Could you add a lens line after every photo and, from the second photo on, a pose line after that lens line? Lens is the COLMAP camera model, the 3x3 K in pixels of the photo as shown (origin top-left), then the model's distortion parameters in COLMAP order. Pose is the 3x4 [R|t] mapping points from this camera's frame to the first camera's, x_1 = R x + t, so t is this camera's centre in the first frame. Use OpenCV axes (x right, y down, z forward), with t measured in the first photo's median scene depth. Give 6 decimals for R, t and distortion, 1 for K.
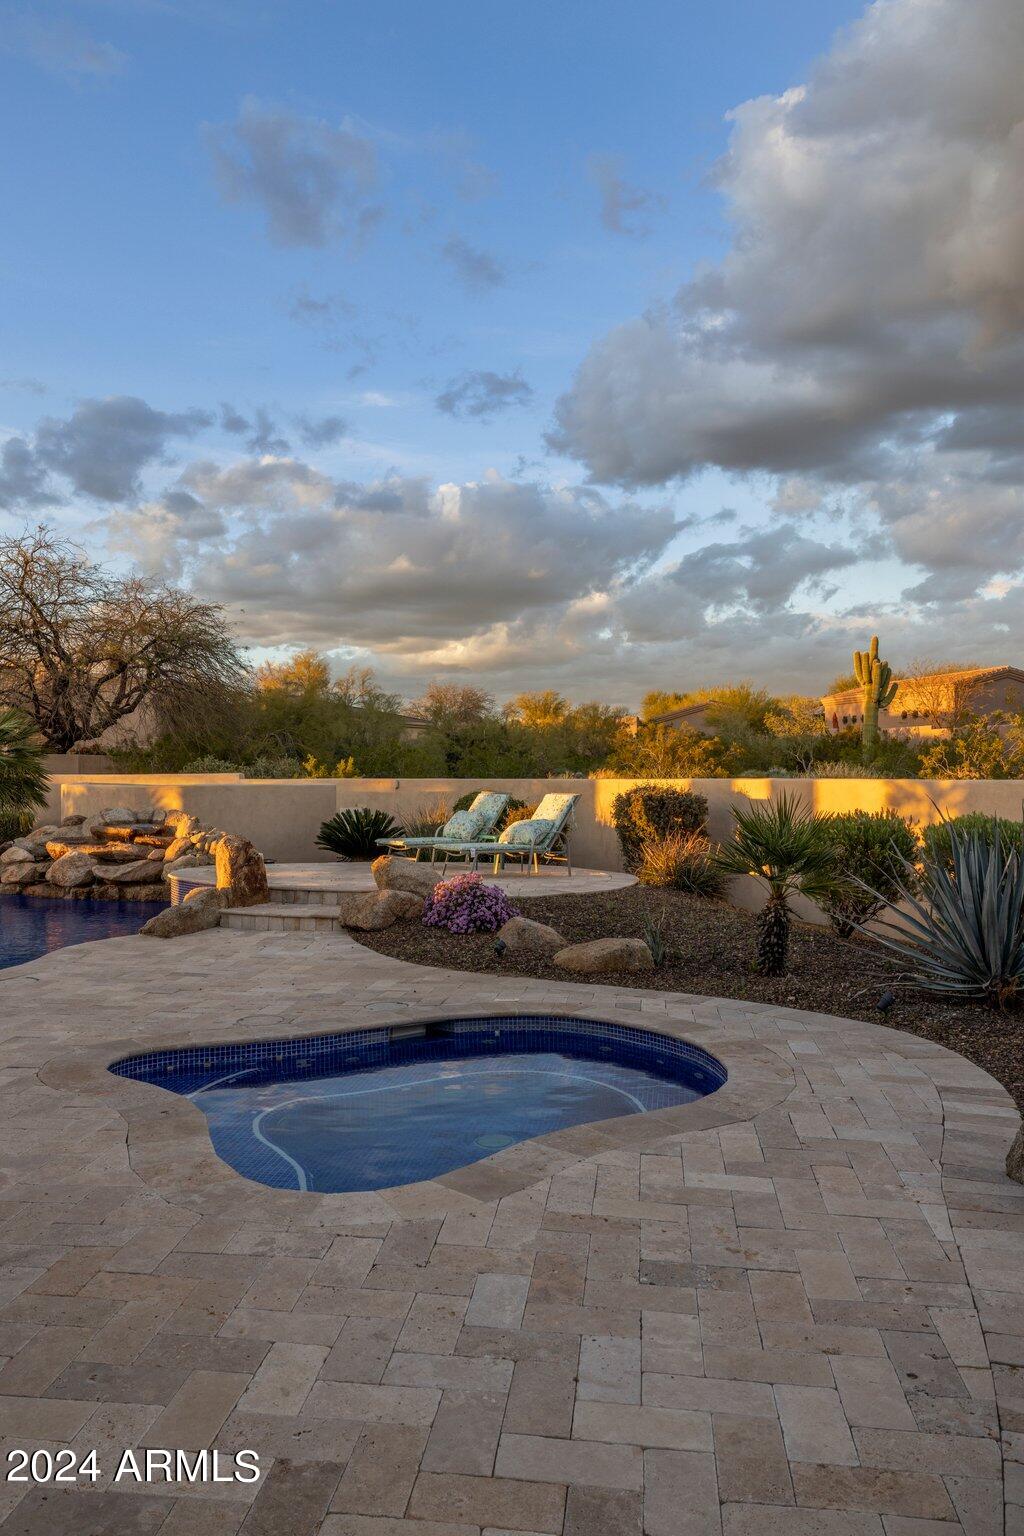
lens RADIAL K [[1180.2, 0, 512.0], [0, 1180.2, 768.0], [0, 0, 1]] dist [-0.010006, 0.000025]
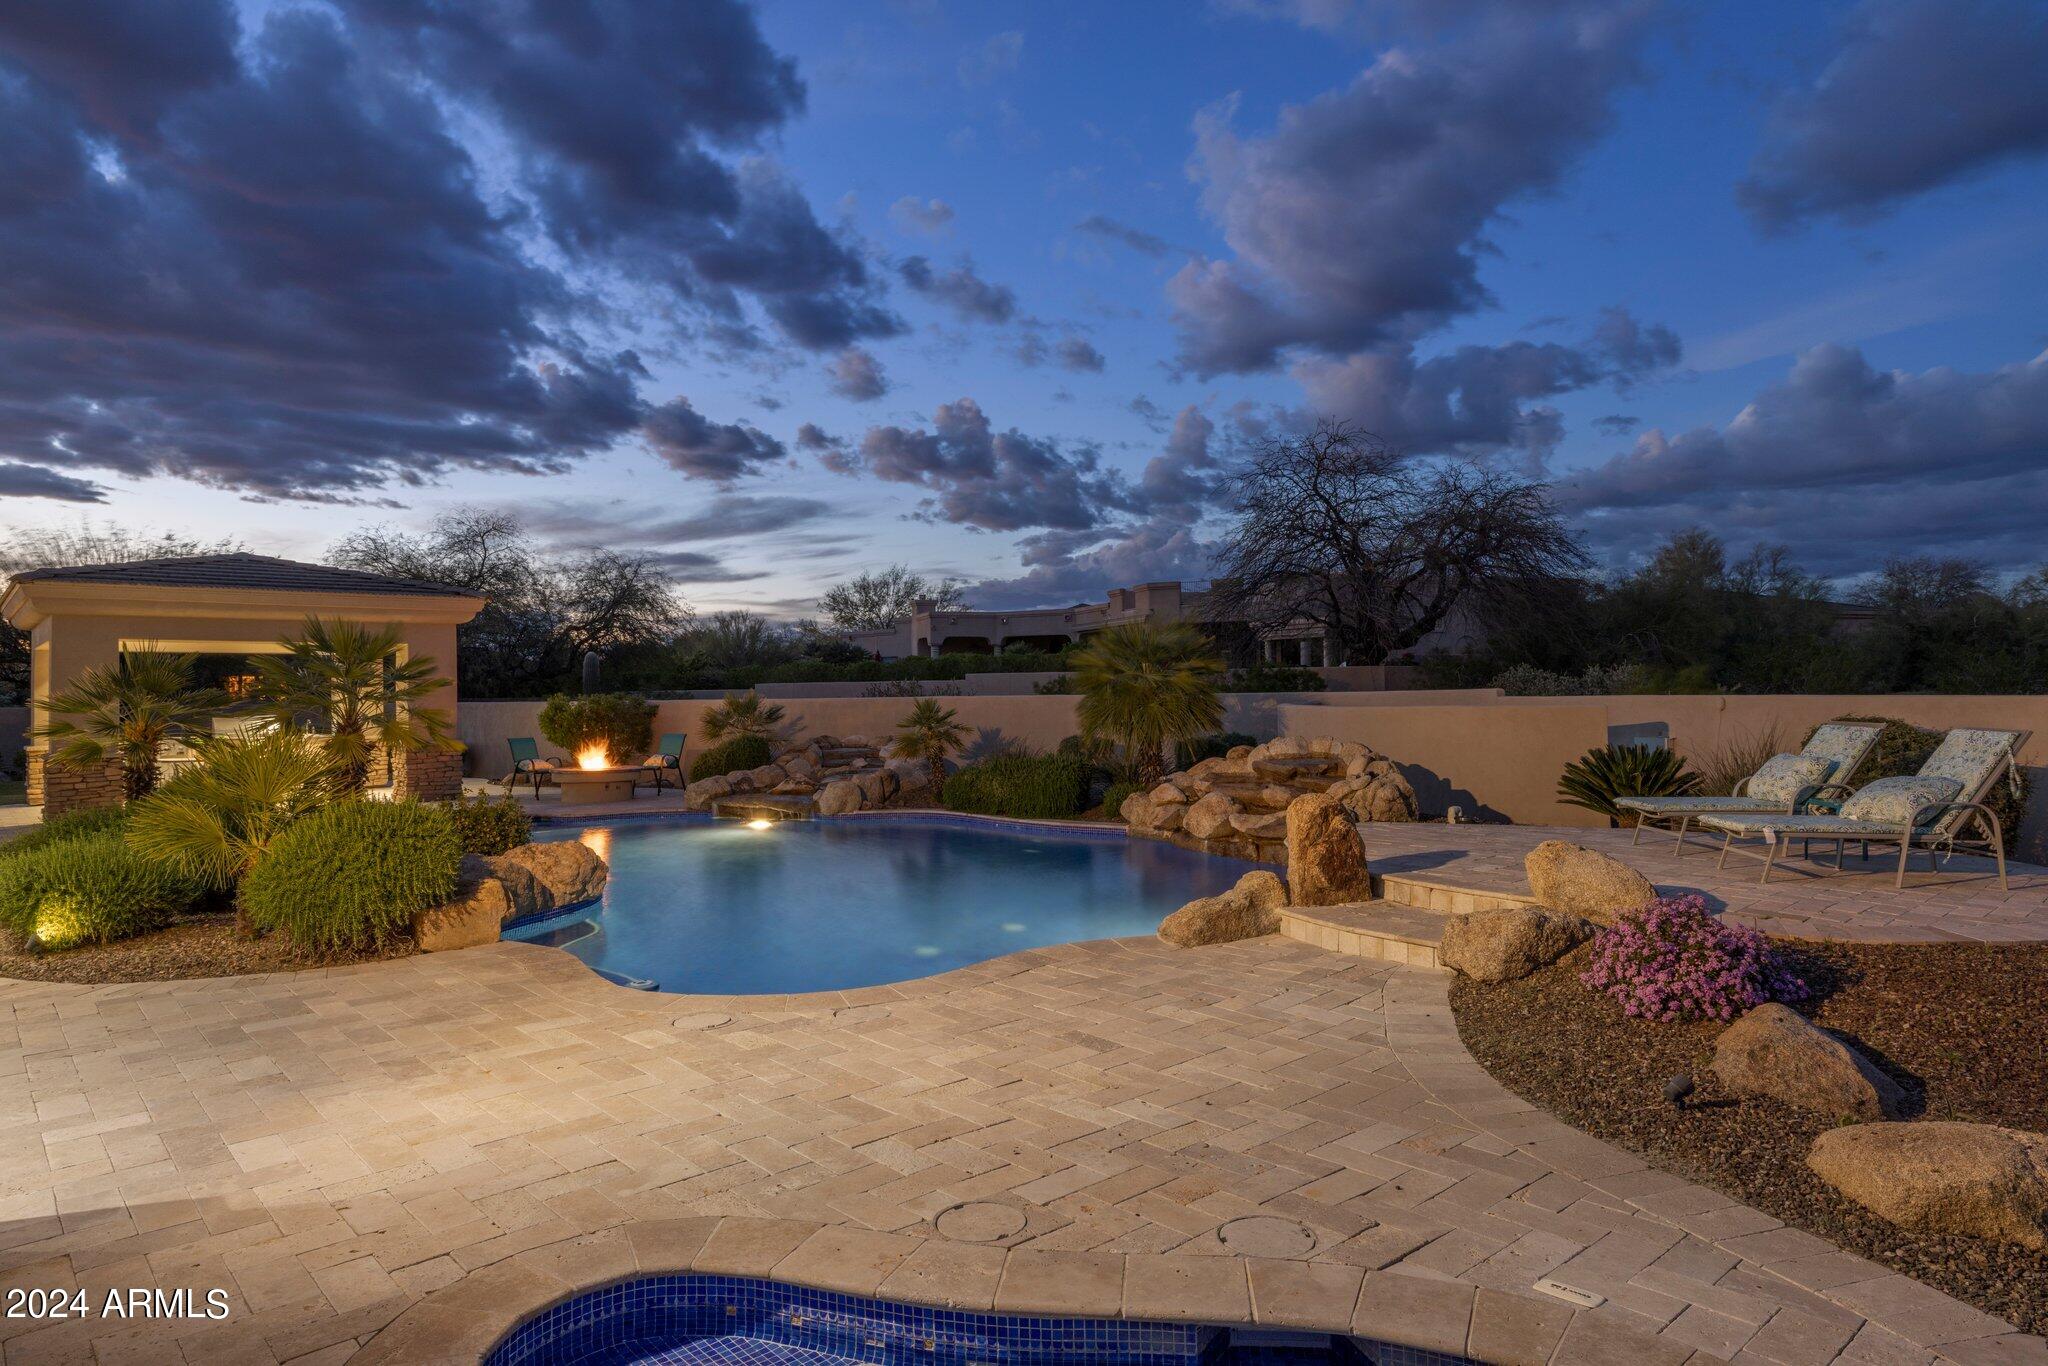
lens RADIAL K [[1215.2, 0, 1024.0], [0, 1215.2, 683.0], [0, 0, 1]] dist [0.002624, 0.000759]
pose [[0.761961, -0.014225, -0.647467, 0.055280], [0.017584, 0.999845, -0.001273, -0.004803], [0.647384, -0.010415, 0.762093, 0.256382]]
